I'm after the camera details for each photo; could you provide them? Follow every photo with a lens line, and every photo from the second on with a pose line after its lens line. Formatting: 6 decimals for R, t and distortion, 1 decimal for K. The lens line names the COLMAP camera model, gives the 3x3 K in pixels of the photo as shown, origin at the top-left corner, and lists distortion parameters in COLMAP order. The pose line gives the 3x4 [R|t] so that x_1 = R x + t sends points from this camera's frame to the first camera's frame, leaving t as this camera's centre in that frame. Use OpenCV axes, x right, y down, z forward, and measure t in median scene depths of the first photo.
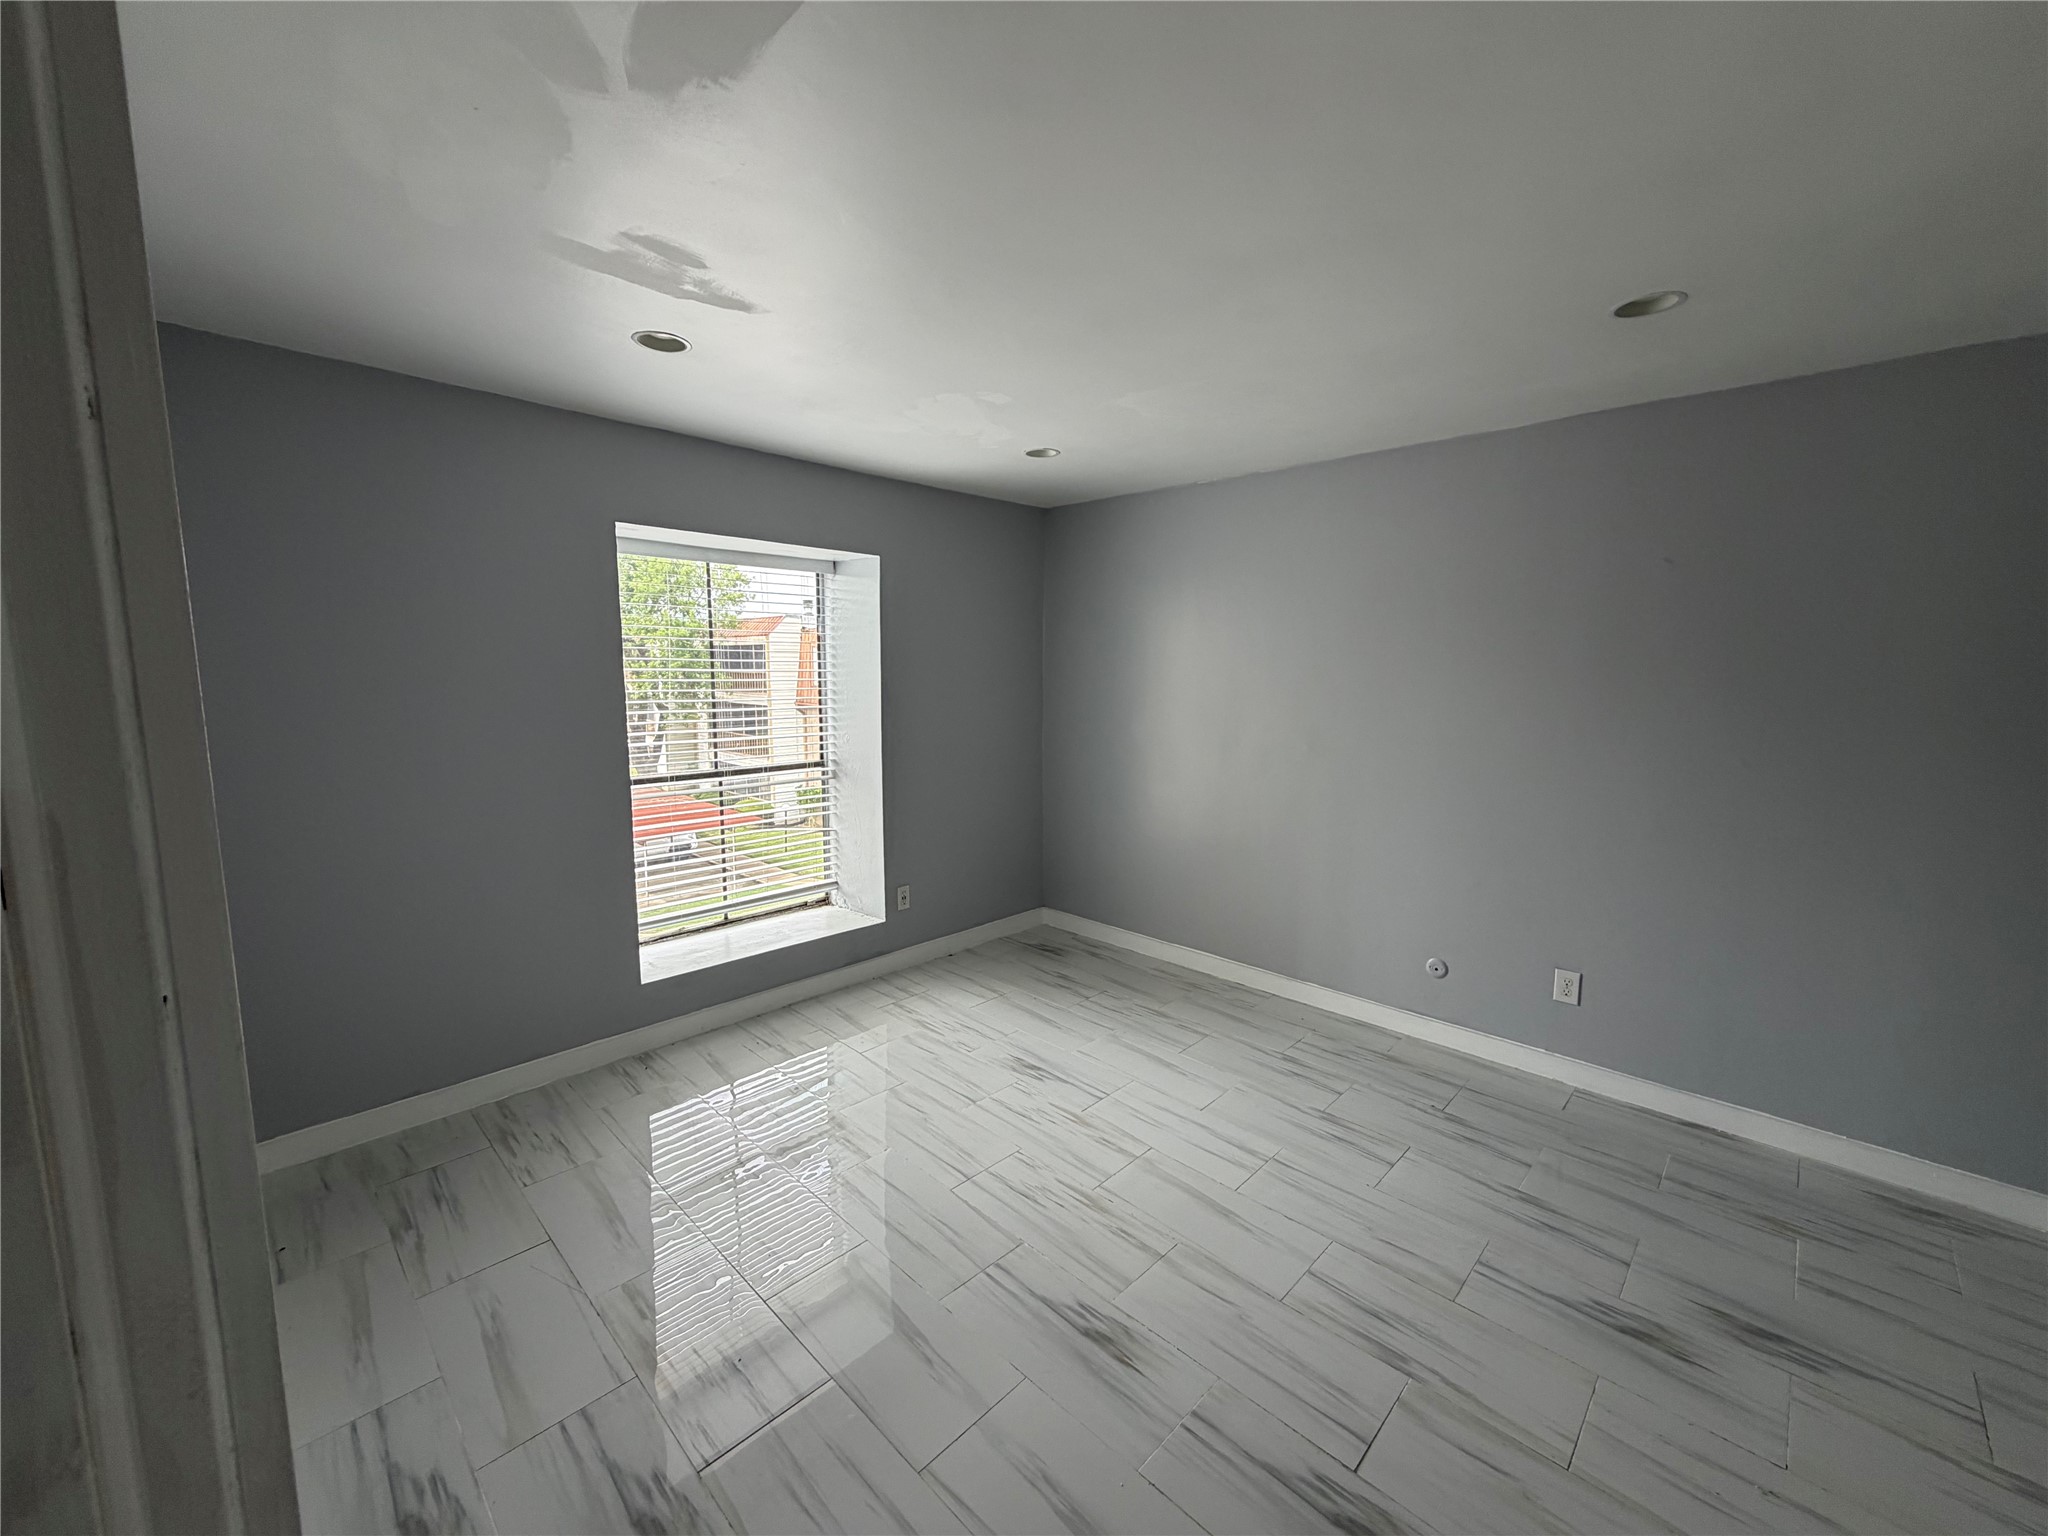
lens RADIAL K [[817.9, 0, 1019.7], [0, 817.9, 768.5], [0, 0, 1]] dist [-0.001167, -0.000142]
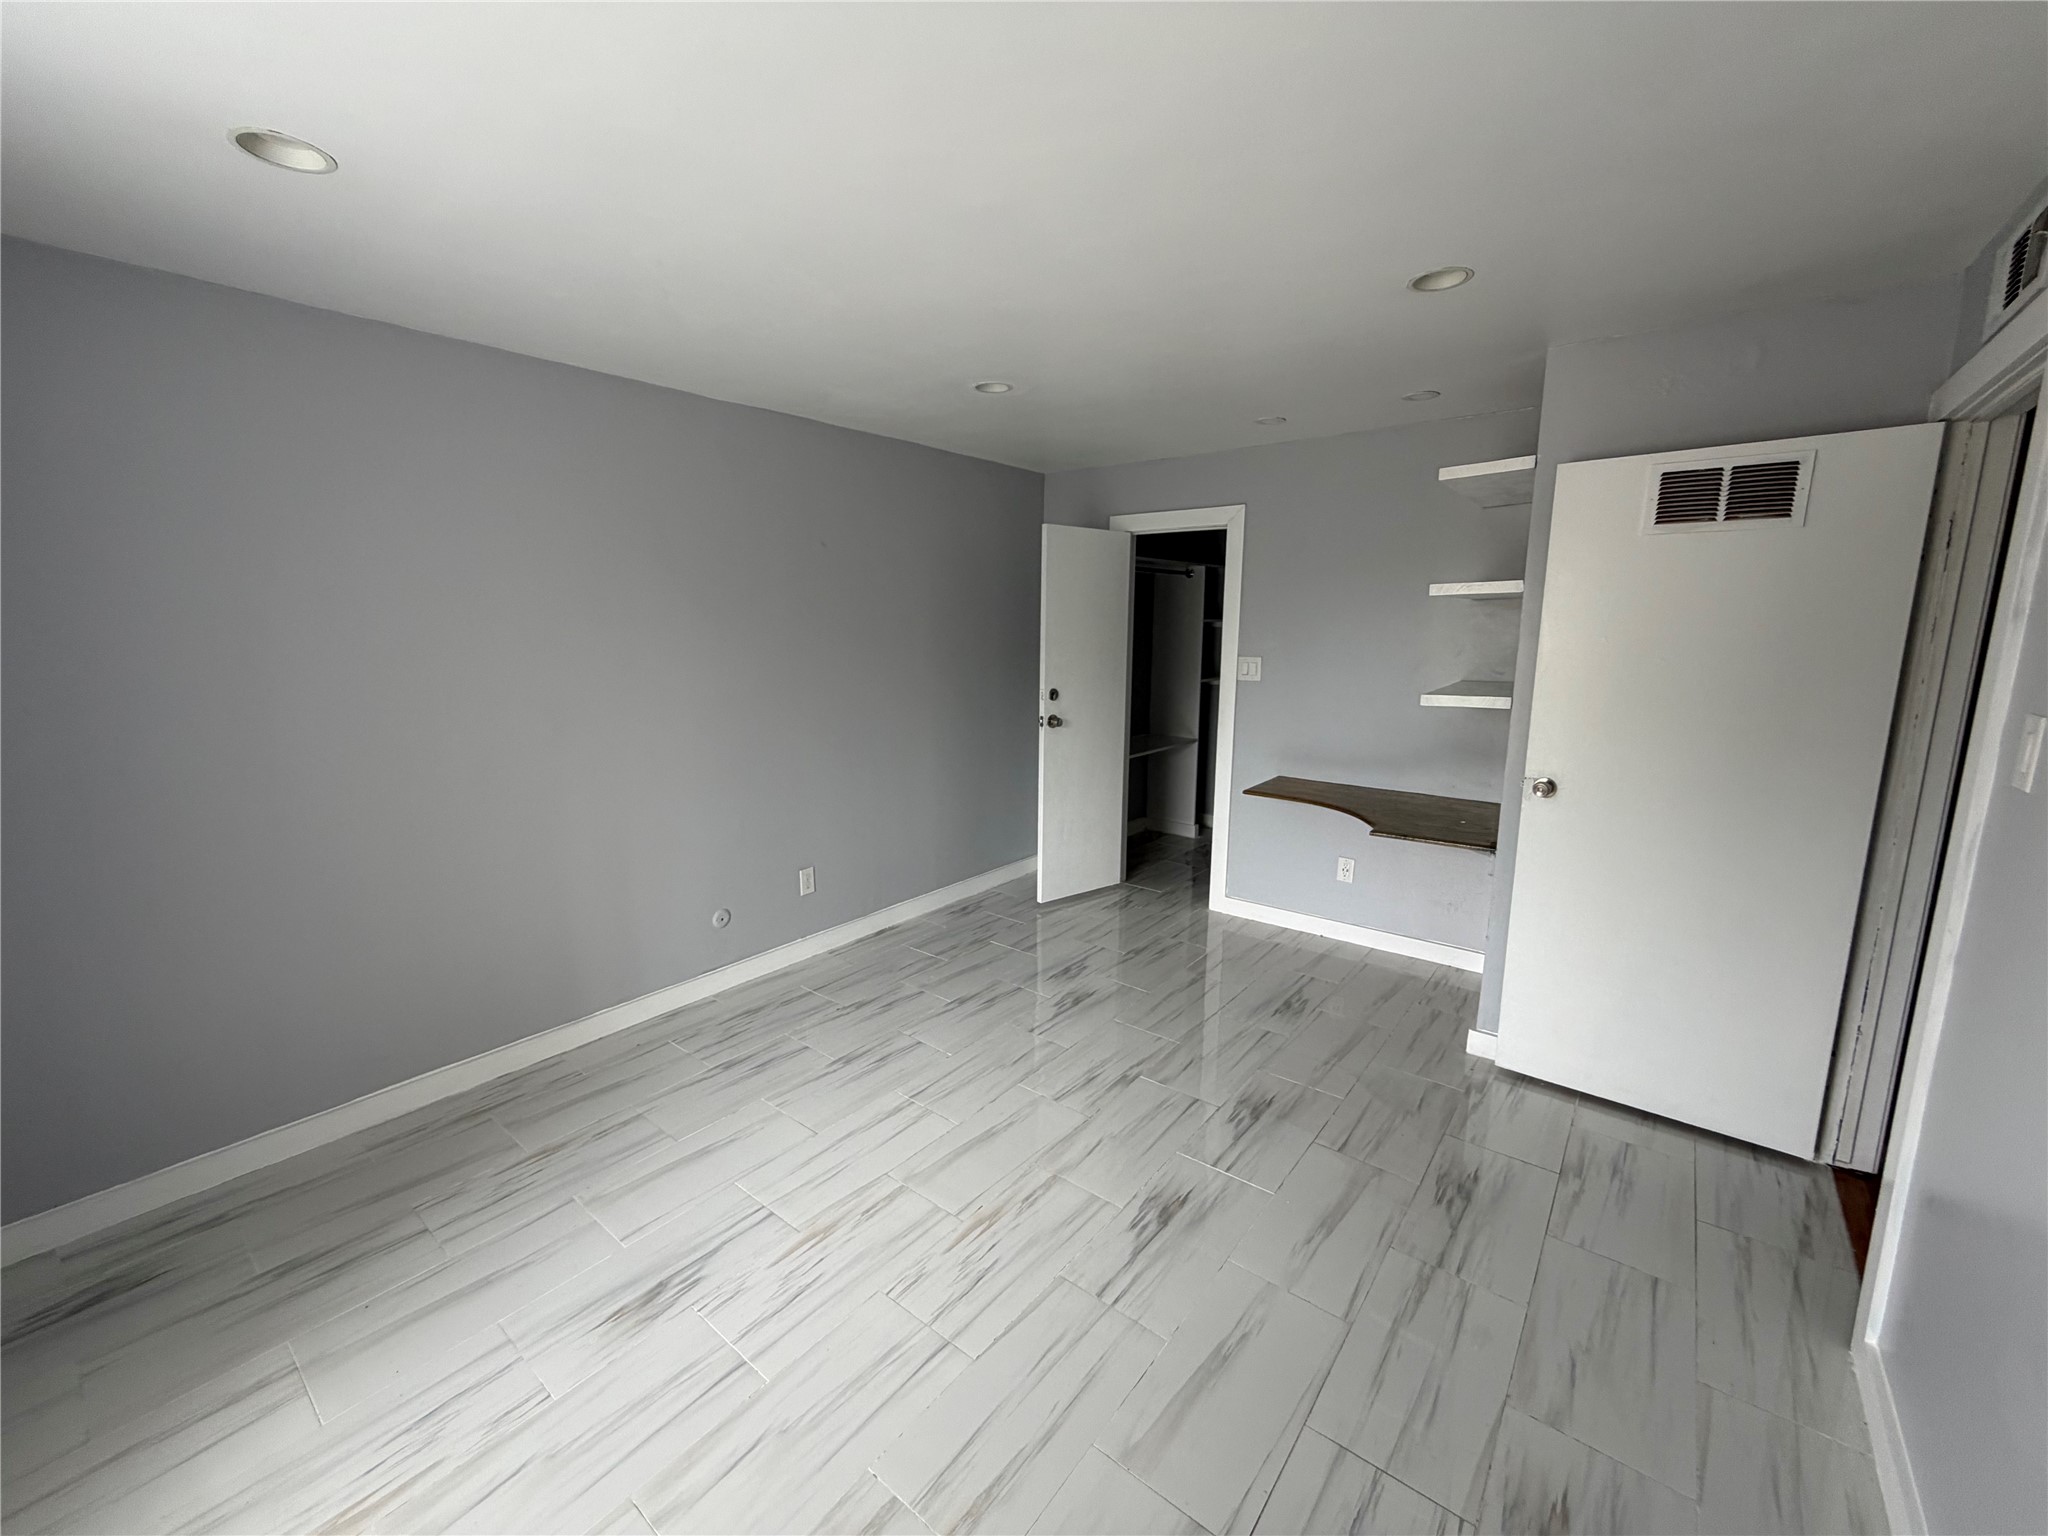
lens RADIAL K [[817.9, 0, 1019.0], [0, 817.9, 764.2], [0, 0, 1]] dist [-0.001167, -0.000142]
pose [[-0.098555, -0.176404, 0.979371, -0.640996], [0.129531, 0.973516, 0.188384, -0.116773], [-0.986665, 0.145425, -0.073095, 0.855828]]
